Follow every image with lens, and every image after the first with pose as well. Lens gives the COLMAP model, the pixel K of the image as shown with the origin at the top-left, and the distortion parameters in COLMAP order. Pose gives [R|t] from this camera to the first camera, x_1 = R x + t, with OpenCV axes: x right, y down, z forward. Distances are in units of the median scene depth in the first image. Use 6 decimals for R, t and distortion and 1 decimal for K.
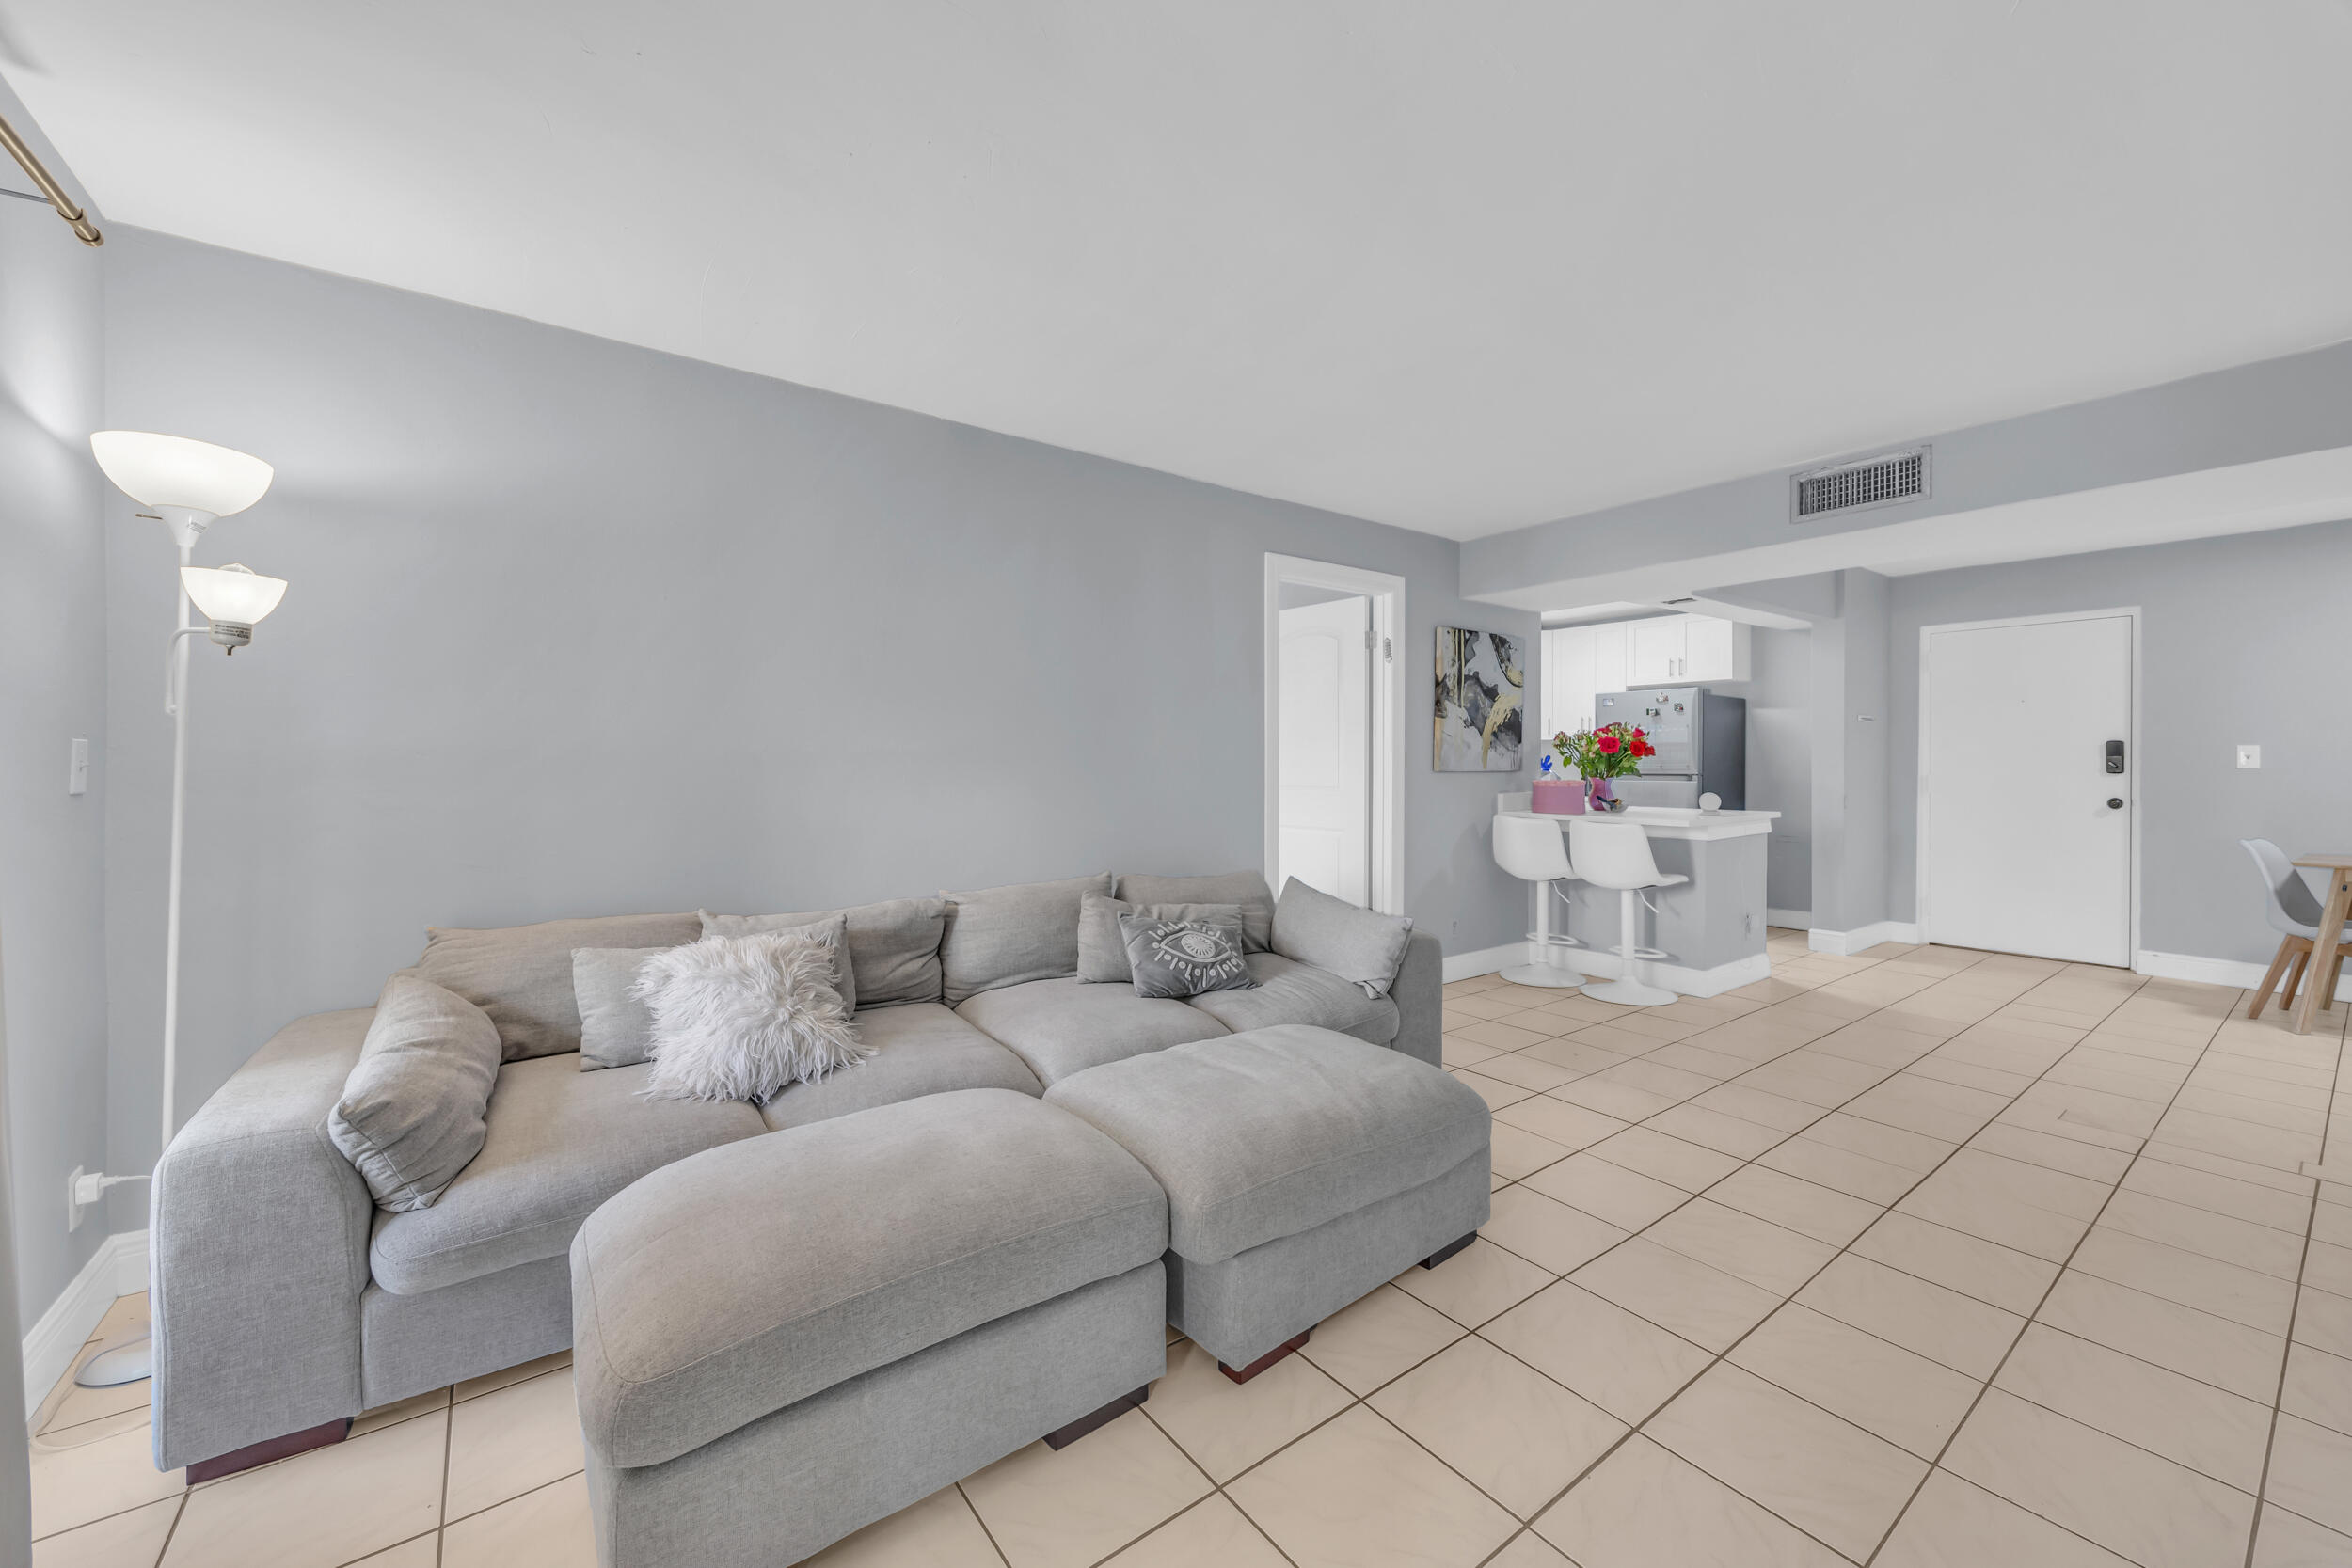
lens RADIAL K [[903.5, 0, 1167.3], [0, 903.5, 770.3], [0, 0, 1]] dist [-0.005456, -0.000134]
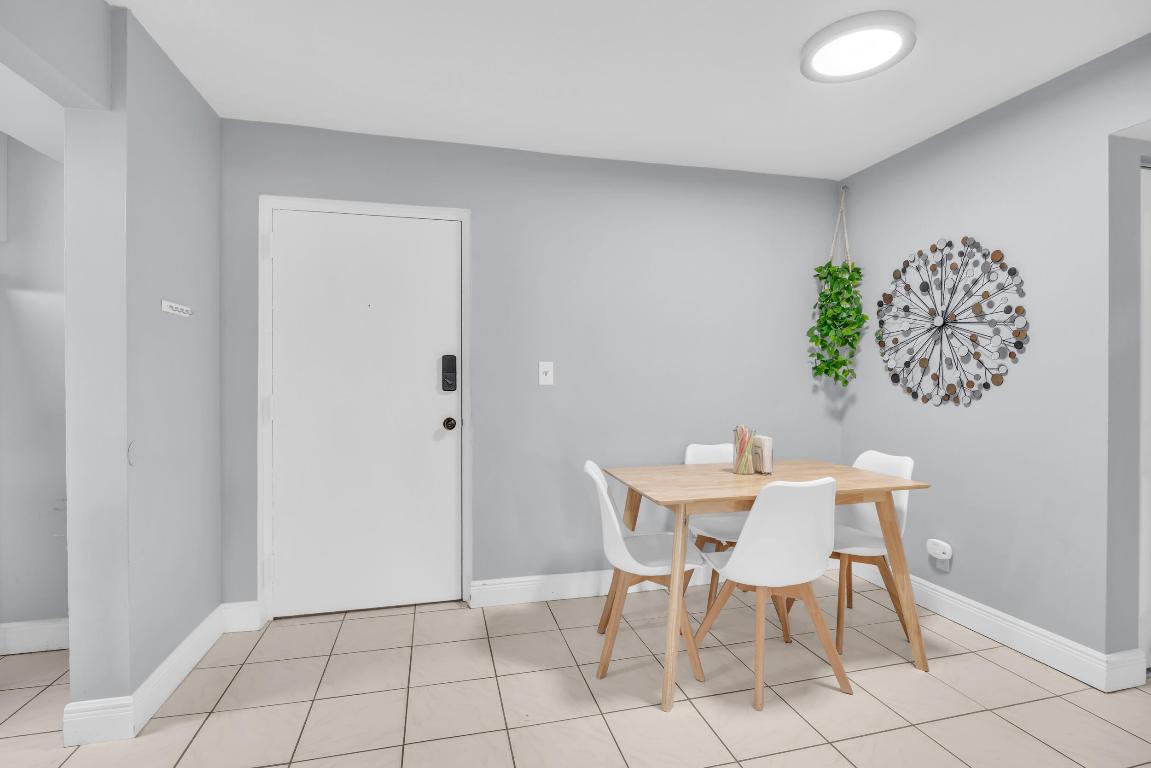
lens RADIAL K [[546.1, 0, 572.7], [0, 546.1, 381.1], [0, 0, 1]] dist [-0.004023, -0.000042]
pose [[0.374408, -0.007407, 0.927235, 0.595575], [0.010704, 0.999936, 0.003666, -0.007259], [-0.927202, 0.008552, 0.374463, 0.684833]]
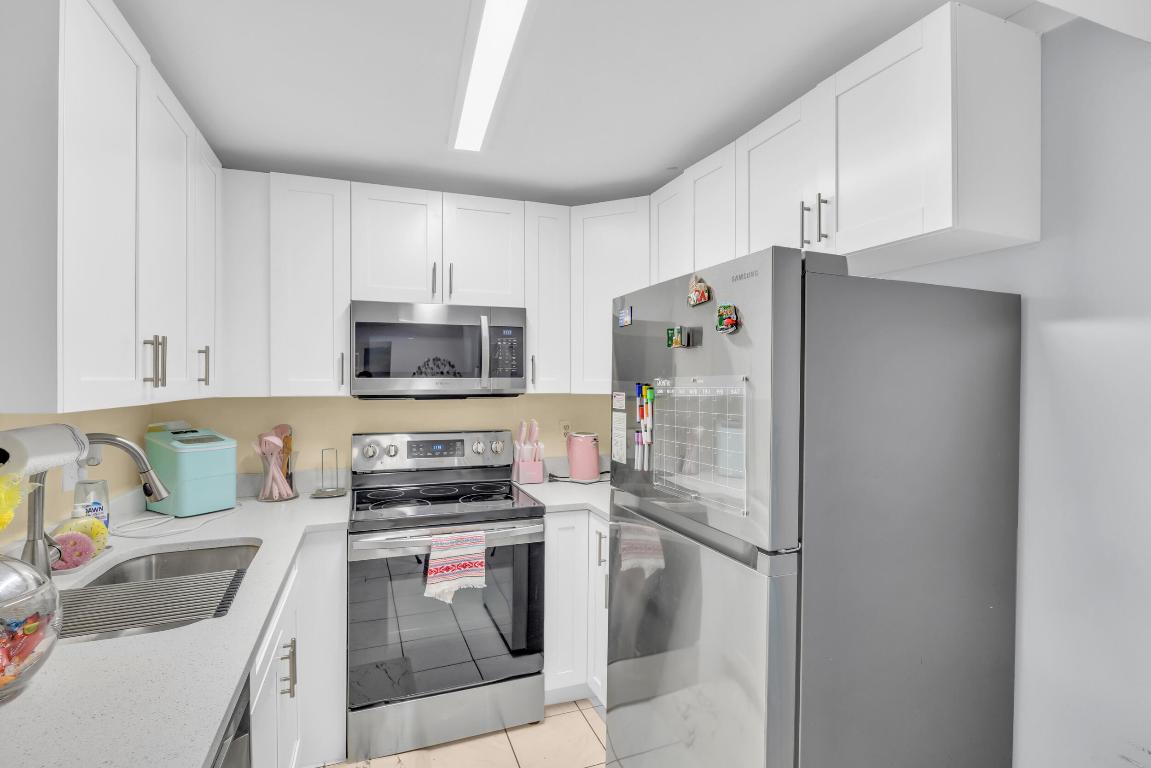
lens RADIAL K [[546.1, 0, 572.7], [0, 546.1, 381.1], [0, 0, 1]] dist [-0.004023, -0.000042]
pose [[0.963942, 0.001494, -0.266107, 0.695725], [-0.004575, 0.999930, -0.010956, -0.056721], [0.266072, 0.011779, 0.963881, 0.990041]]
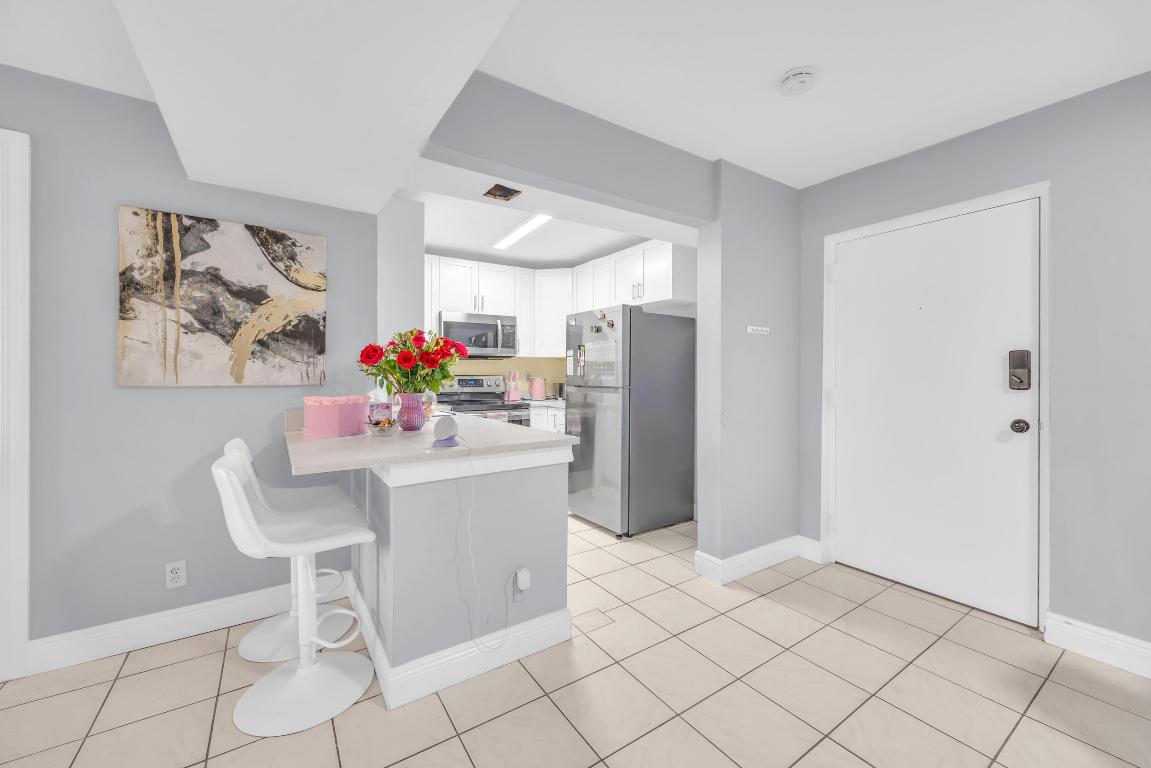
lens RADIAL K [[449.9, 0, 573.6], [0, 449.9, 377.3], [0, 0, 1]] dist [-0.001617, 0.000019]
pose [[0.999104, 0.001299, -0.042292, 0.672356], [-0.001456, 0.999992, -0.003693, -0.005998], [0.042287, 0.003751, 0.999098, 0.577901]]
